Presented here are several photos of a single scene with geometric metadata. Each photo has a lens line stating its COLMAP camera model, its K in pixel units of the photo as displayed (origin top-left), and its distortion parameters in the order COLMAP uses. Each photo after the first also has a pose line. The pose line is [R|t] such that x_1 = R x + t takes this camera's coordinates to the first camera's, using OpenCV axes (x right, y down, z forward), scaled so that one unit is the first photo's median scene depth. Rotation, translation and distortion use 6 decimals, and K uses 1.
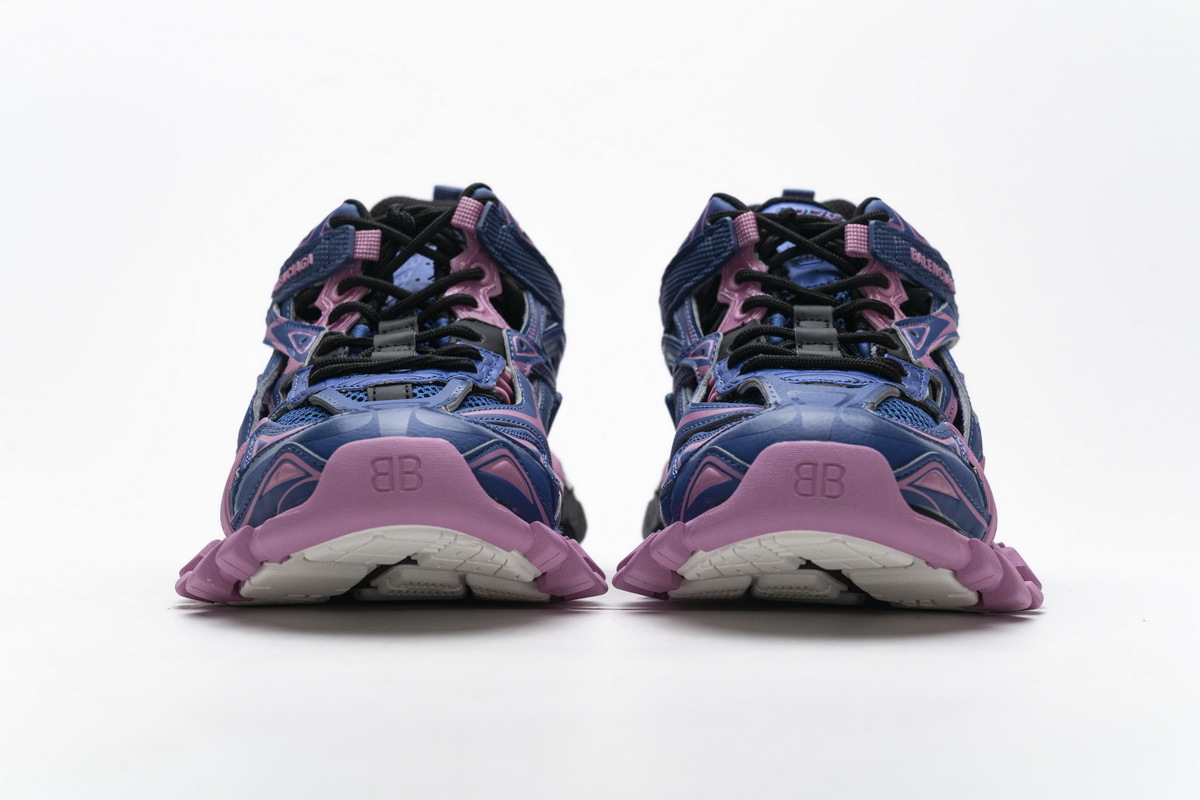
lens RADIAL K [[2291.5, 0, 594.6], [0, 2291.5, 402.2], [0, 0, 1]] dist [0.004587, 0.000000]
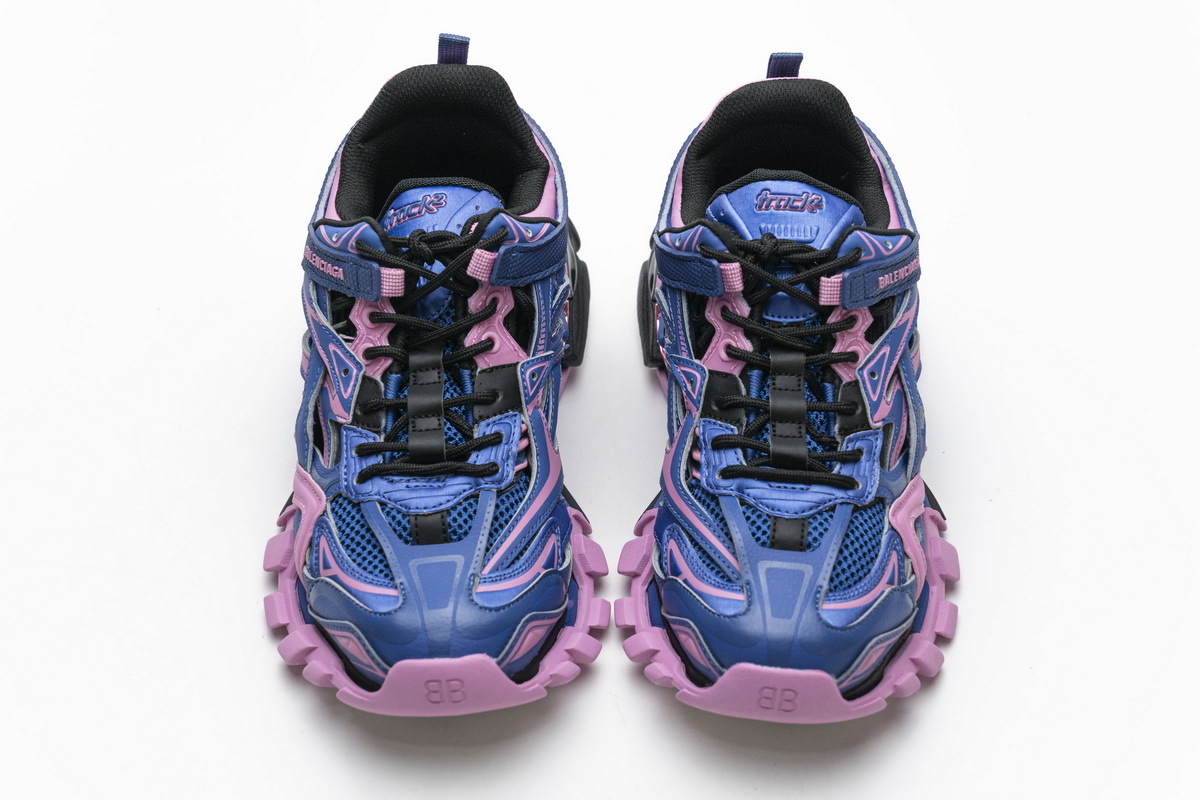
lens RADIAL K [[2291.5, 0, 601.4], [0, 2291.5, 408.1], [0, 0, 1]] dist [0.004587, 0.000000]
pose [[0.999914, -0.013128, 0.000309, 0.001507], [0.009764, 0.758998, 0.651019, -0.765133], [-0.008781, -0.650960, 0.759061, 0.114003]]
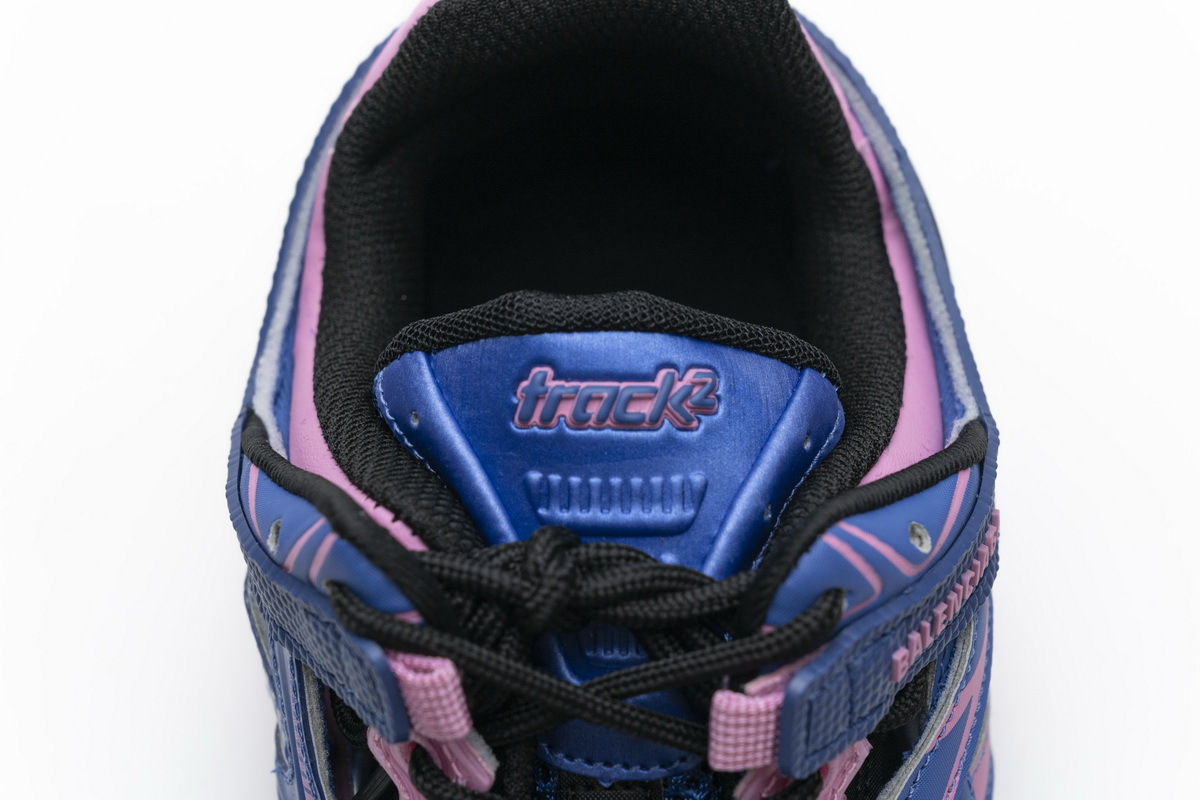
lens RADIAL K [[2291.5, 0, 599.0], [0, 2291.5, 400.2], [0, 0, 1]] dist [0.004587, 0.000000]
pose [[0.998418, -0.041512, 0.037933, 0.081431], [-0.006133, 0.590147, 0.807273, -0.391090], [-0.055898, -0.806228, 0.588958, 0.840380]]
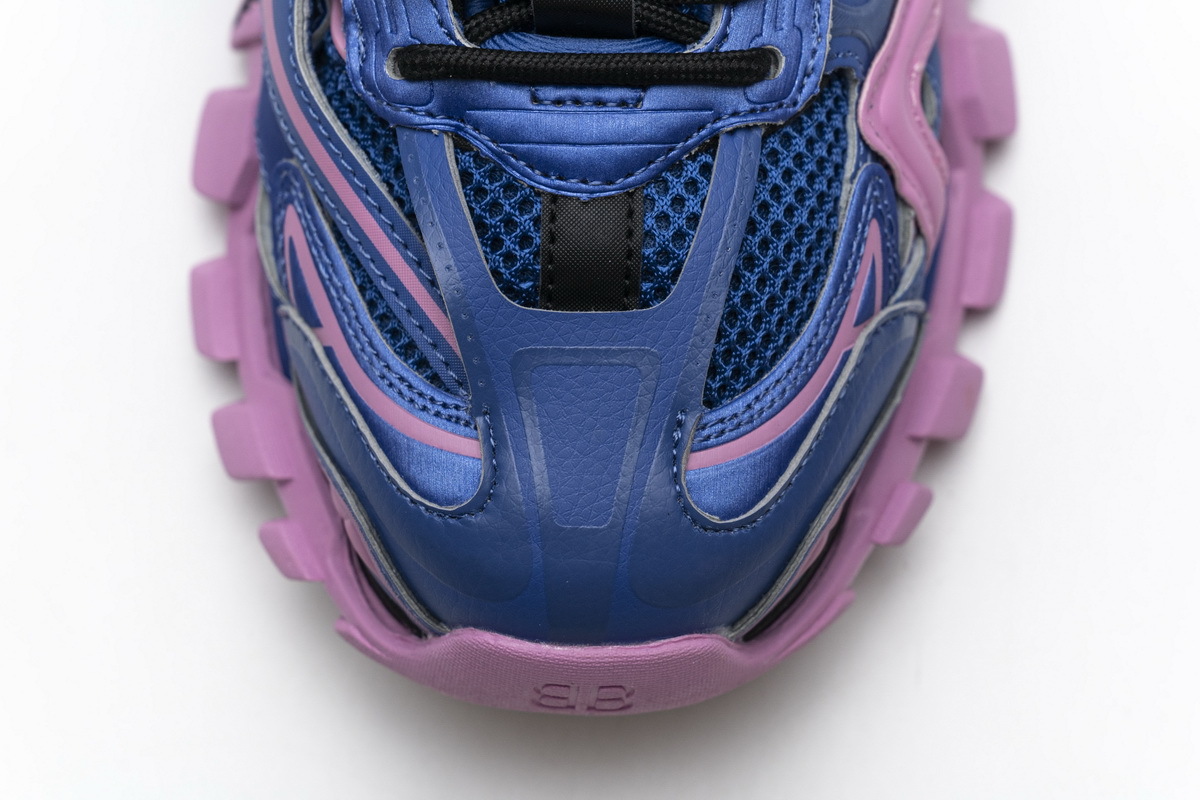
lens RADIAL K [[2291.5, 0, 597.1], [0, 2291.5, 400.1], [0, 0, 1]] dist [0.004587, 0.000000]
pose [[0.995625, -0.092271, 0.014751, 0.083664], [0.013088, 0.294013, 0.955712, -0.378275], [-0.092521, -0.951337, 0.293934, 0.765846]]
